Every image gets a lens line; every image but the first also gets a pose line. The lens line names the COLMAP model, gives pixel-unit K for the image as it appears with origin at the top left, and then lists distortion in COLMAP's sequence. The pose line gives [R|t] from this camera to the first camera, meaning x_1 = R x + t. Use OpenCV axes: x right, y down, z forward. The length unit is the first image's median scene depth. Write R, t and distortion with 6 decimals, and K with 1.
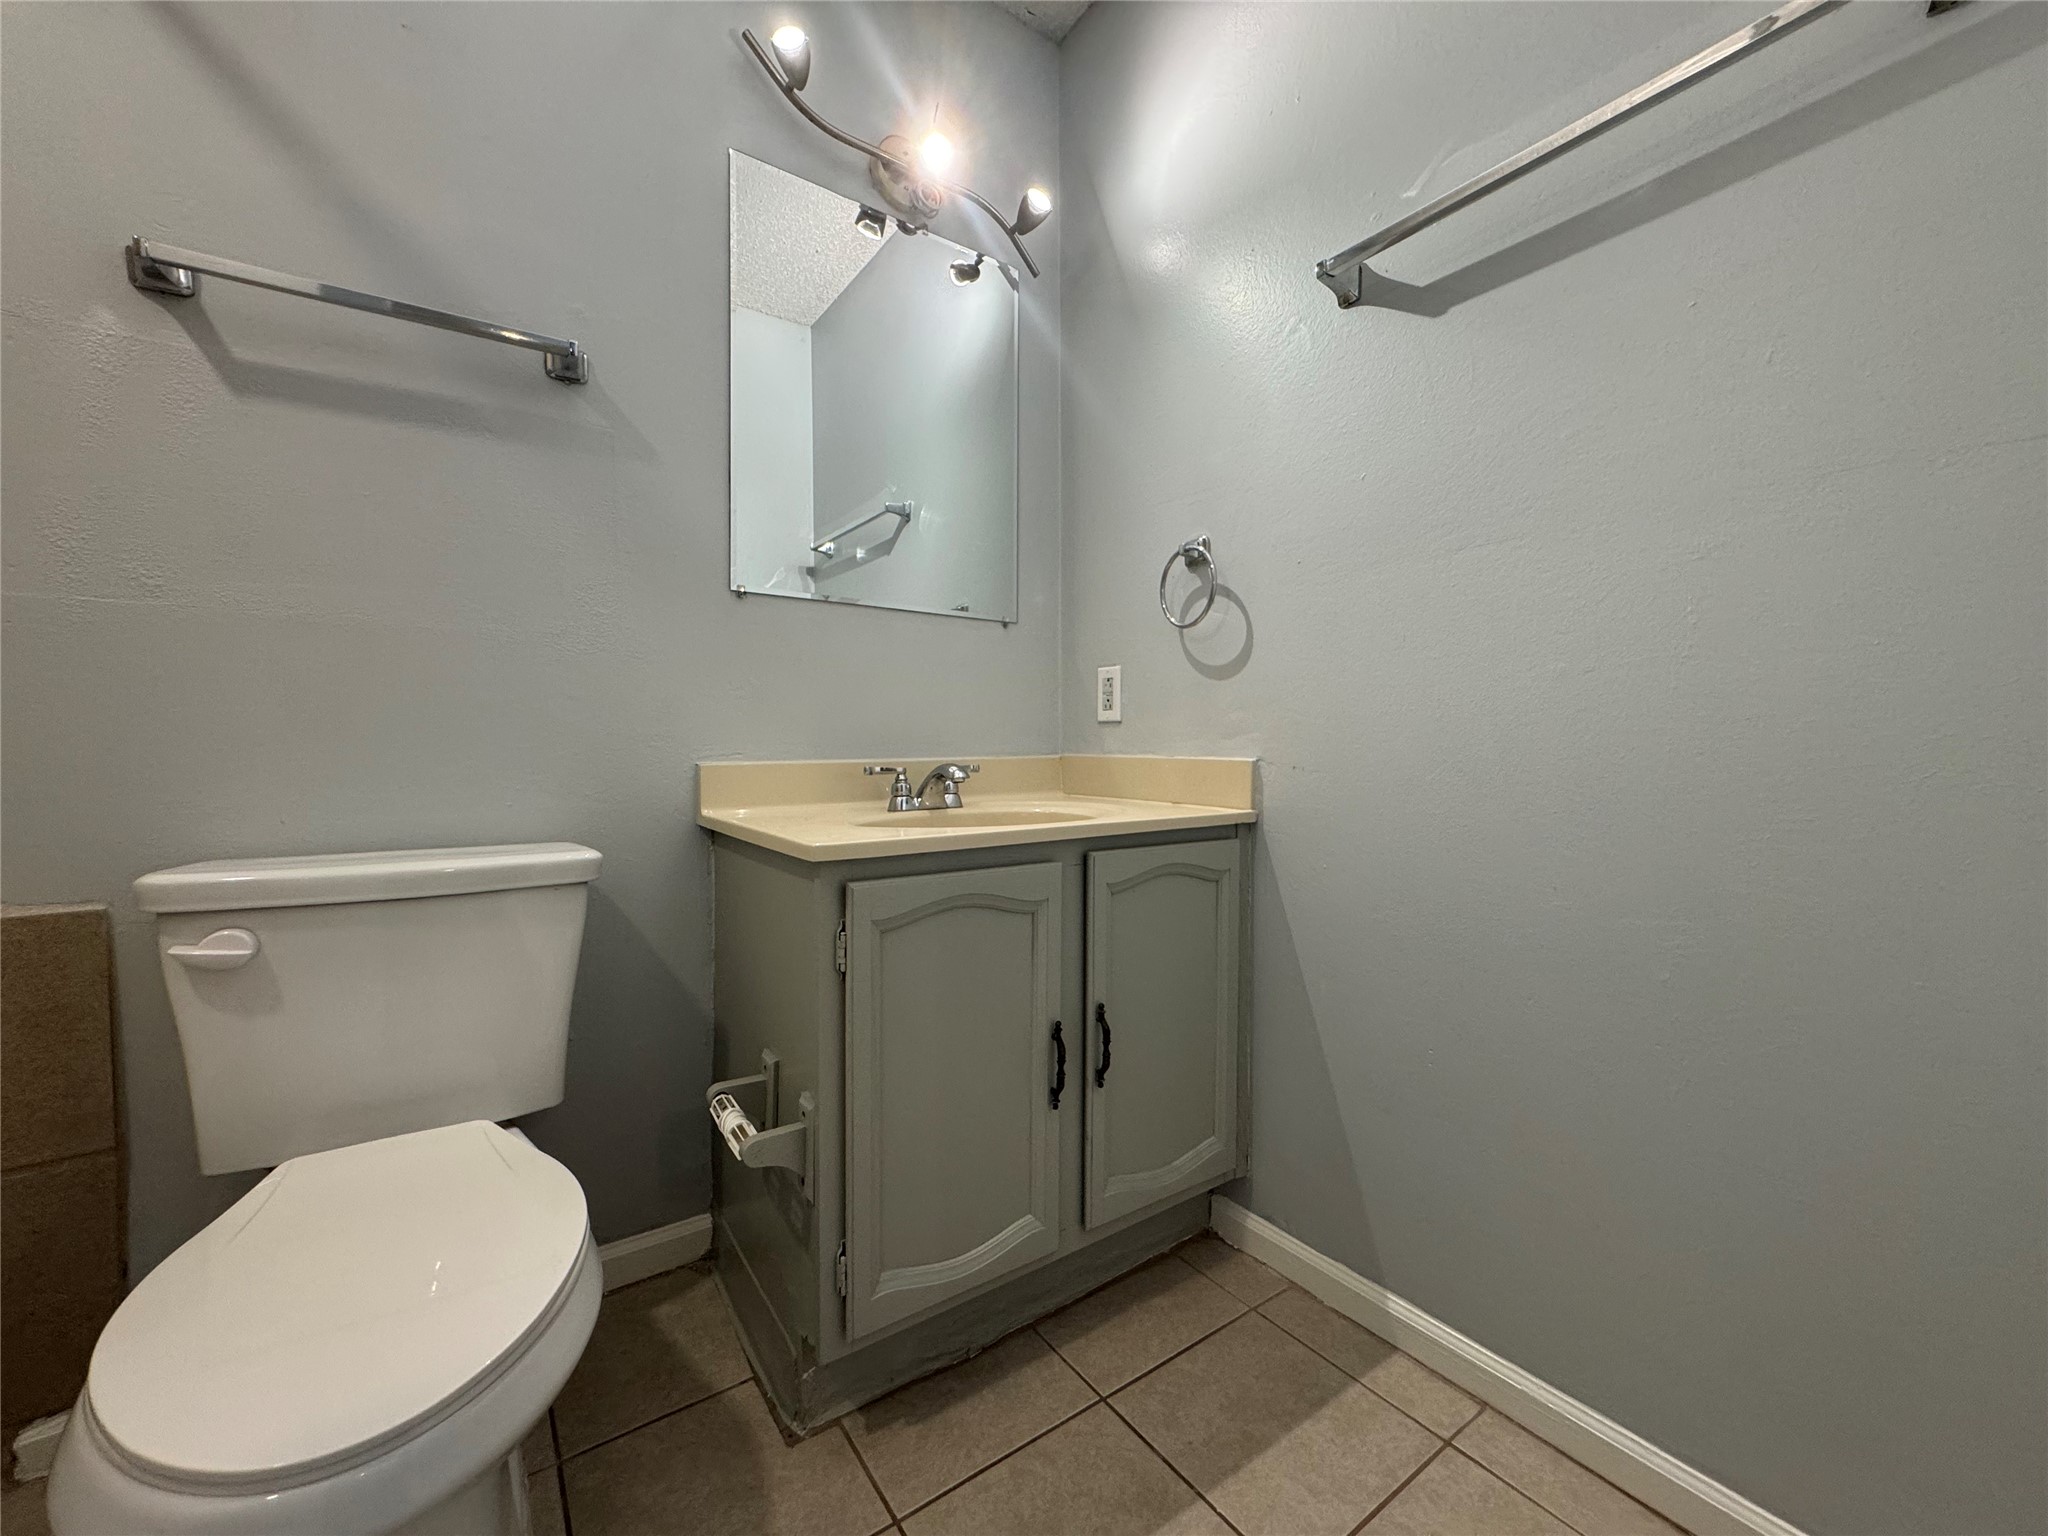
lens RADIAL K [[819.9, 0, 1023.2], [0, 819.9, 768.4], [0, 0, 1]] dist [-0.002374, 0.000039]
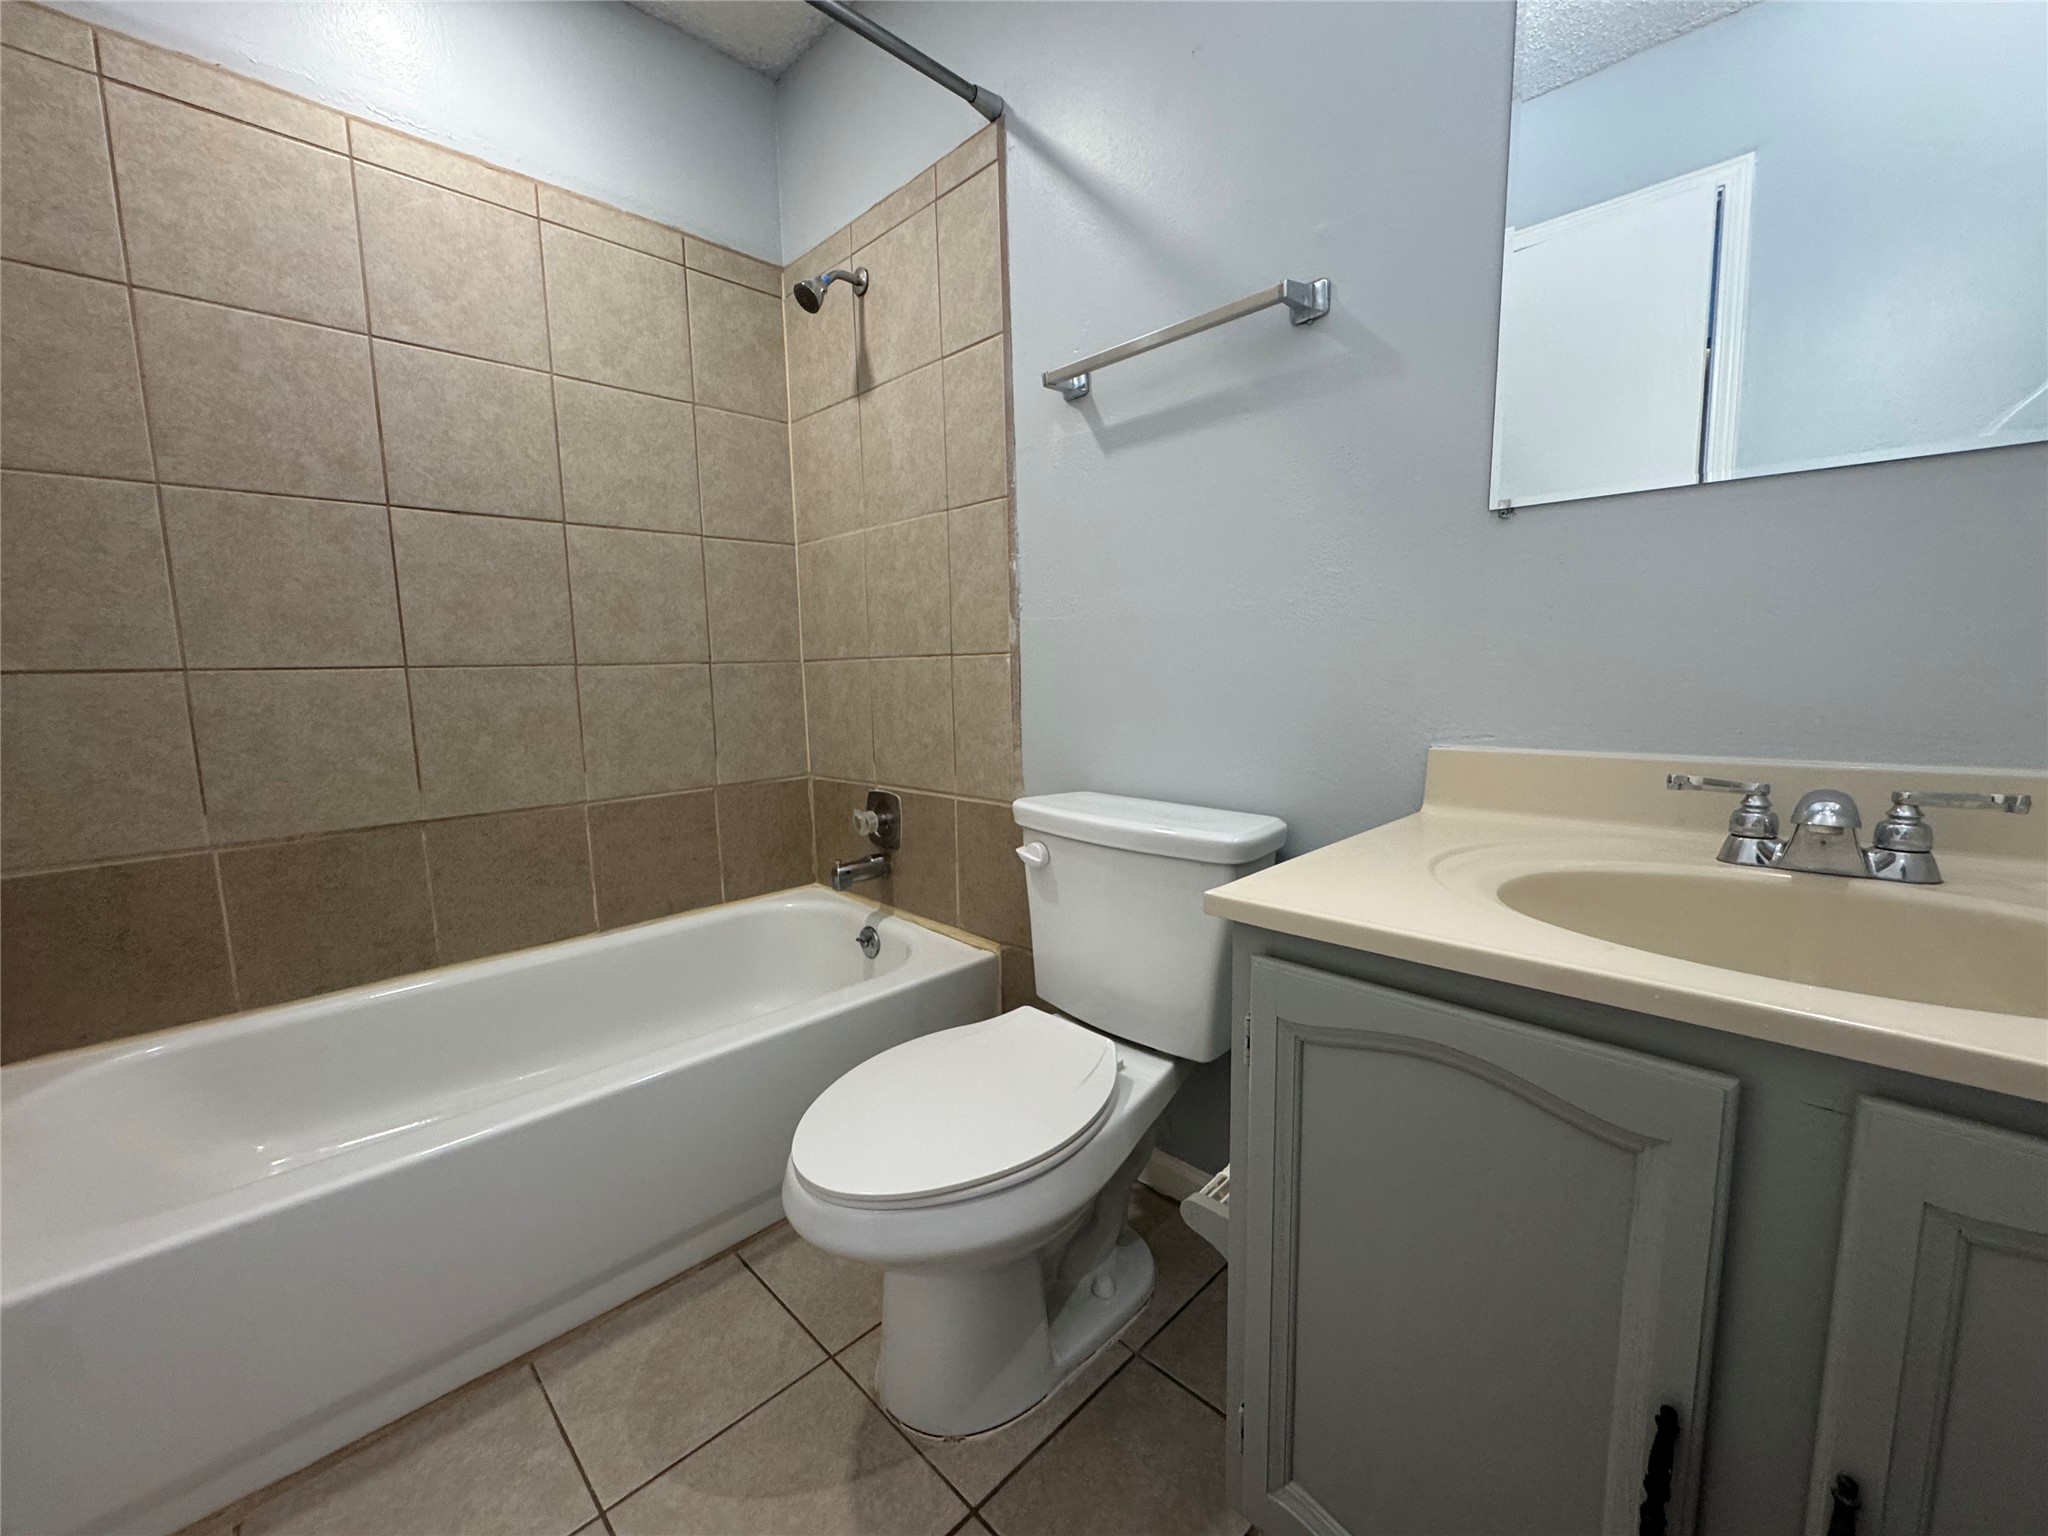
lens RADIAL K [[819.9, 0, 1023.2], [0, 819.9, 768.4], [0, 0, 1]] dist [-0.002374, 0.000039]
pose [[0.176833, 0.116398, -0.977334, 0.364734], [-0.006206, 0.993095, 0.117153, -0.088986], [0.984221, -0.014651, 0.176334, 0.562731]]
